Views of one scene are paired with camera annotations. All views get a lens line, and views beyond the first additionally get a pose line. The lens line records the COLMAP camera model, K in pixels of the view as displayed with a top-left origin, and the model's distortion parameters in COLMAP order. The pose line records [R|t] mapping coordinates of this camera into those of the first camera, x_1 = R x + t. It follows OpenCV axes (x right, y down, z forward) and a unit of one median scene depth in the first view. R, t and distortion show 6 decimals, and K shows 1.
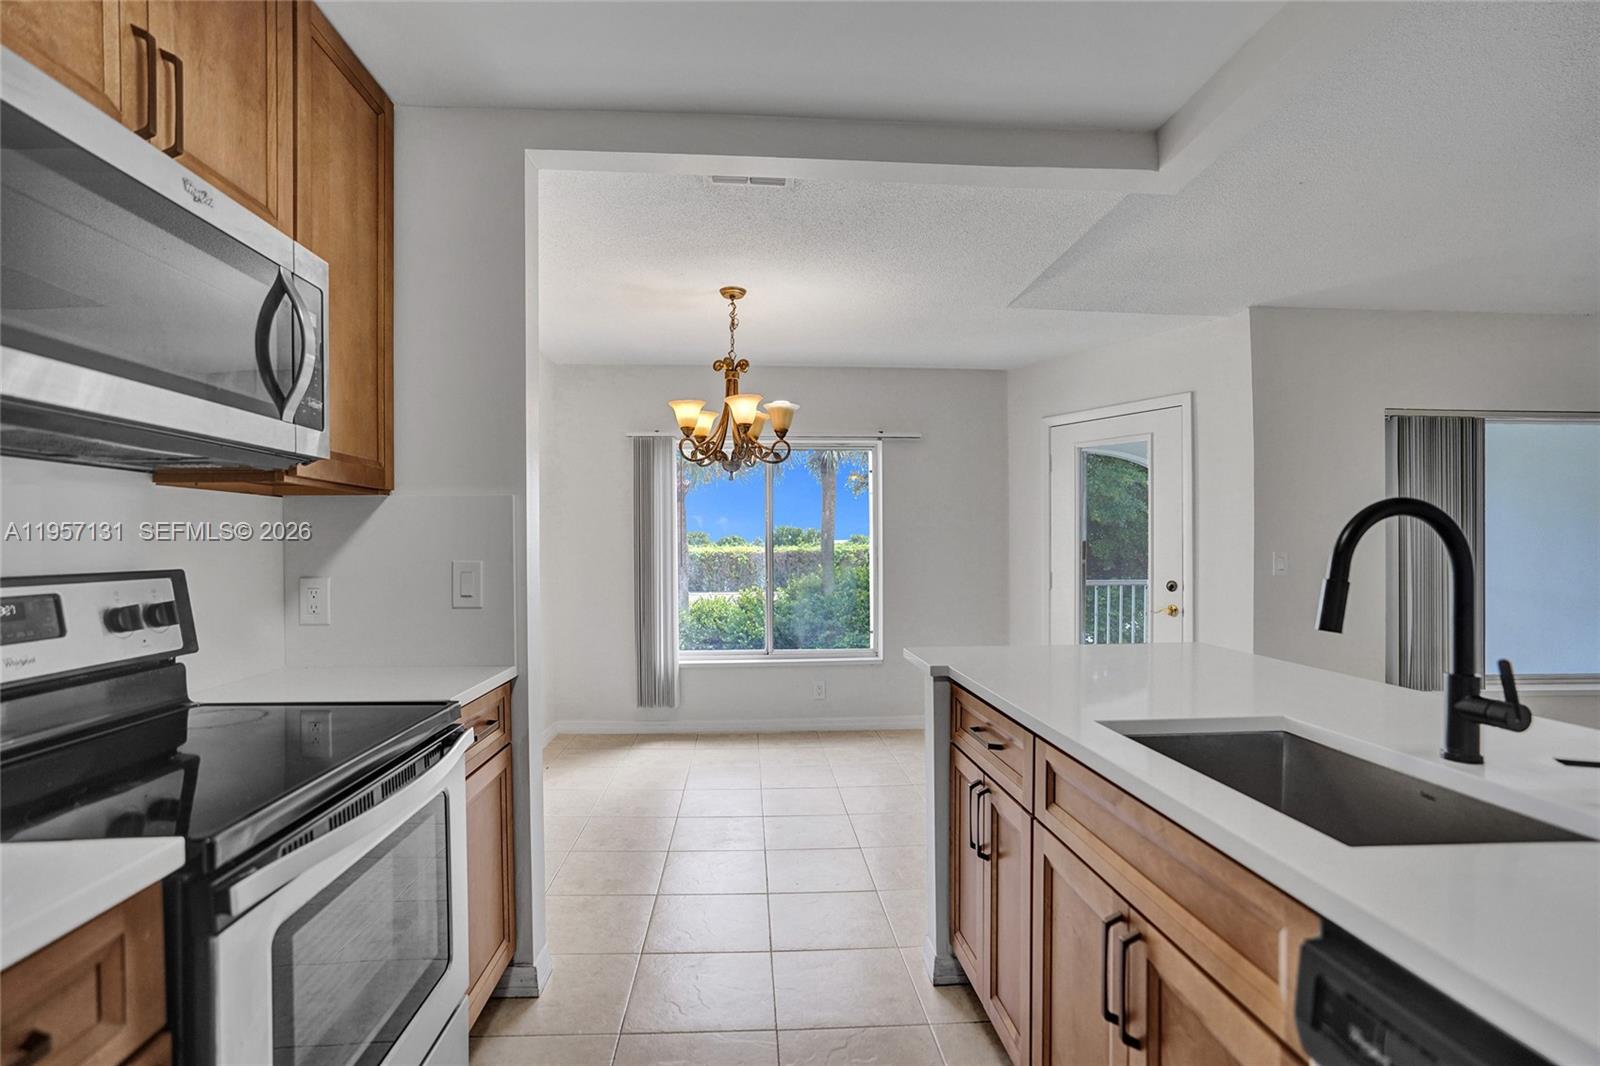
lens RADIAL K [[755.8, 0, 796.1], [0, 755.8, 540.1], [0, 0, 1]] dist [-0.029660, 0.000099]
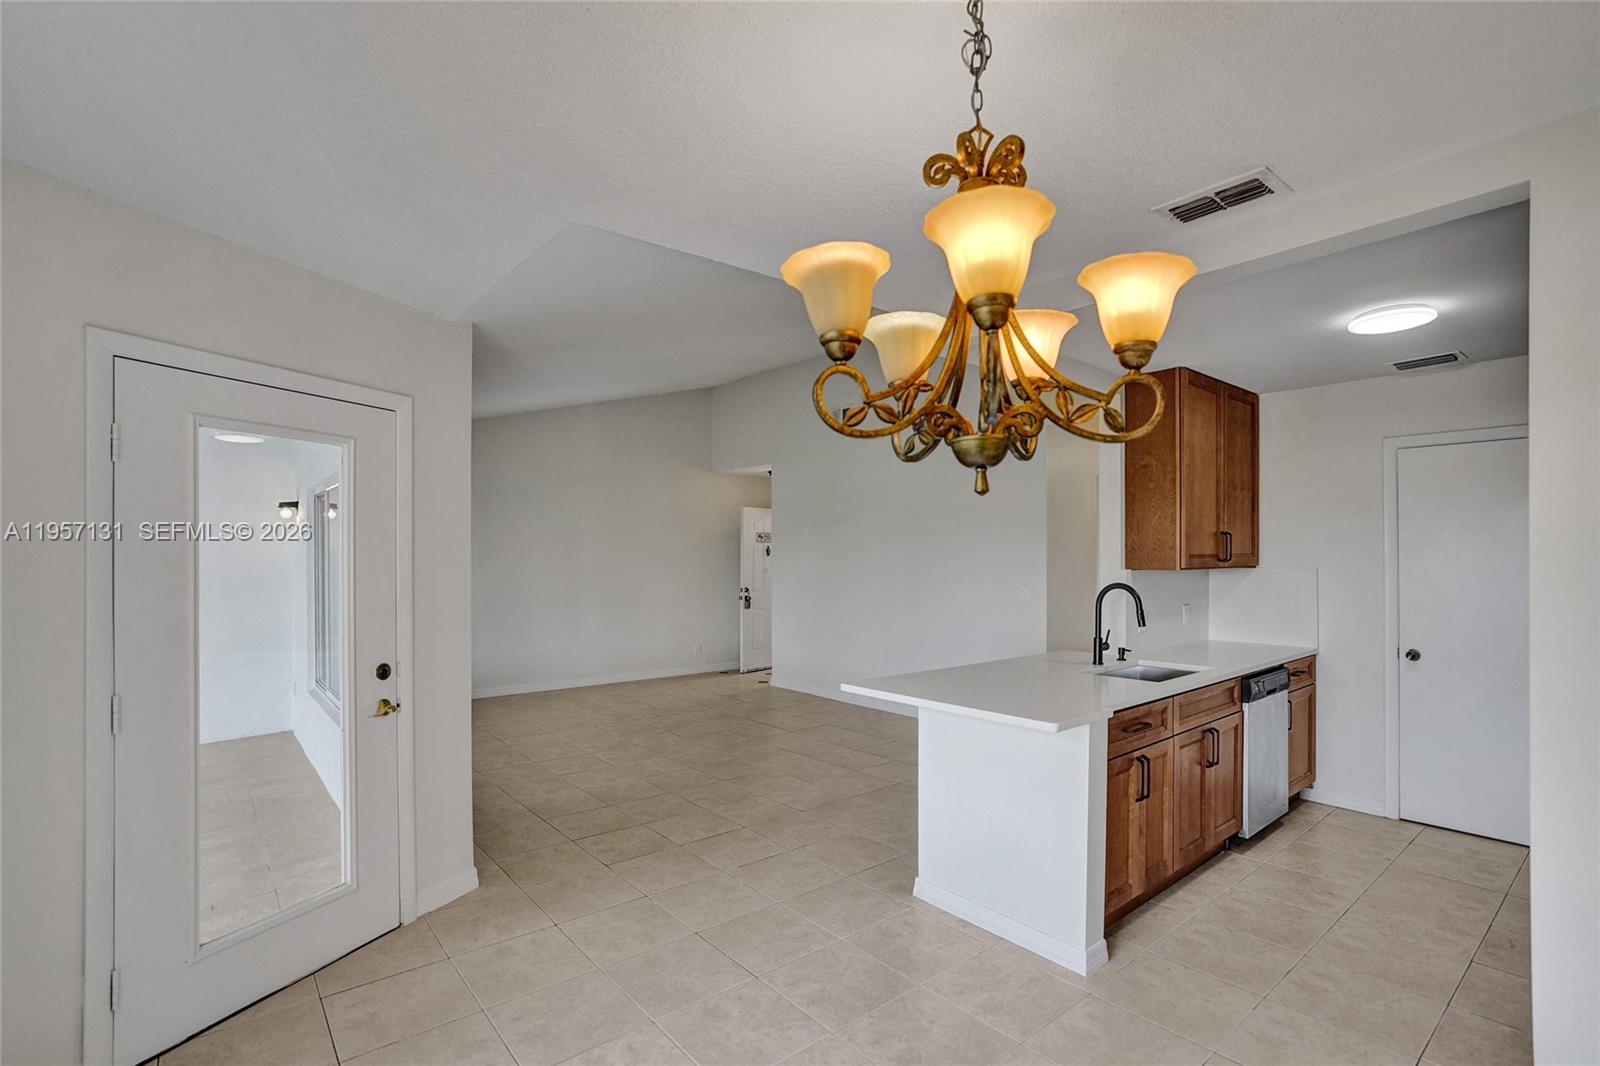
lens RADIAL K [[755.8, 0, 796.1], [0, 755.8, 540.1], [0, 0, 1]] dist [-0.029660, 0.000099]
pose [[-0.581992, 0.013495, 0.813082, -0.329459], [-0.005820, 0.999768, -0.020759, -0.055150], [-0.813173, -0.016814, -0.581779, 1.299397]]
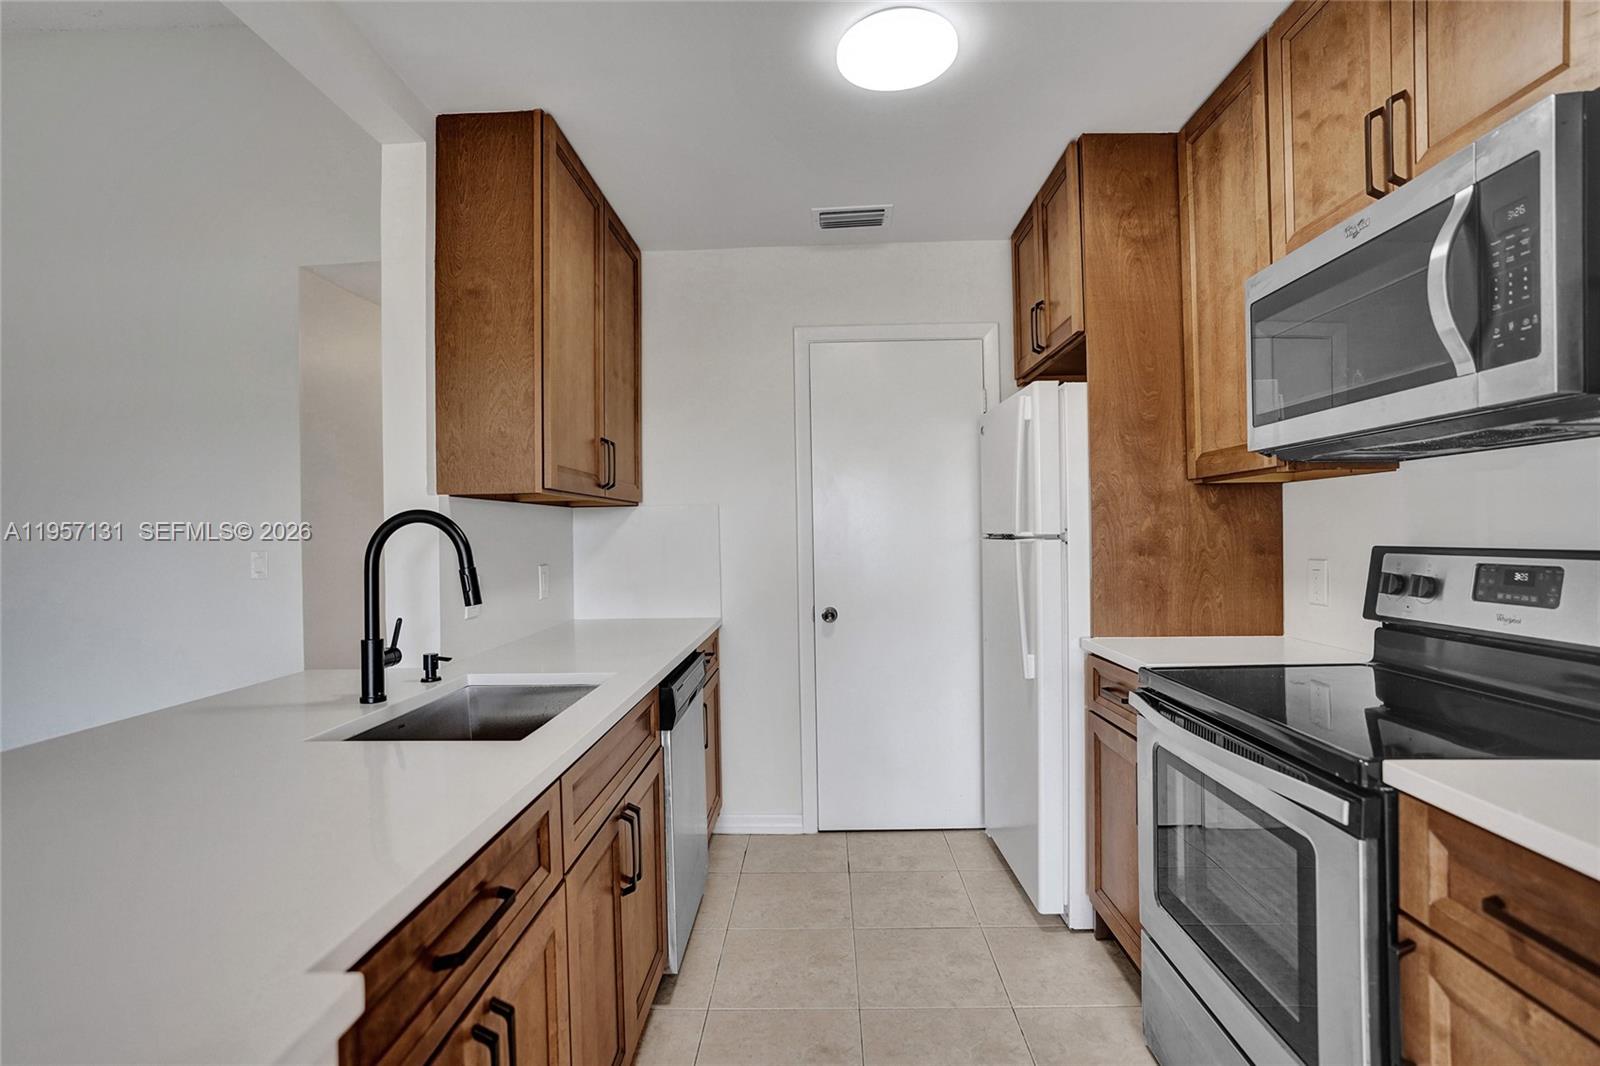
lens RADIAL K [[755.8, 0, 796.1], [0, 755.8, 540.1], [0, 0, 1]] dist [-0.029660, 0.000099]
pose [[-0.994200, 0.018766, 0.105895, -0.009659], [0.018793, 0.999823, -0.000744, 0.004966], [-0.105890, 0.001251, -0.994377, 0.744656]]
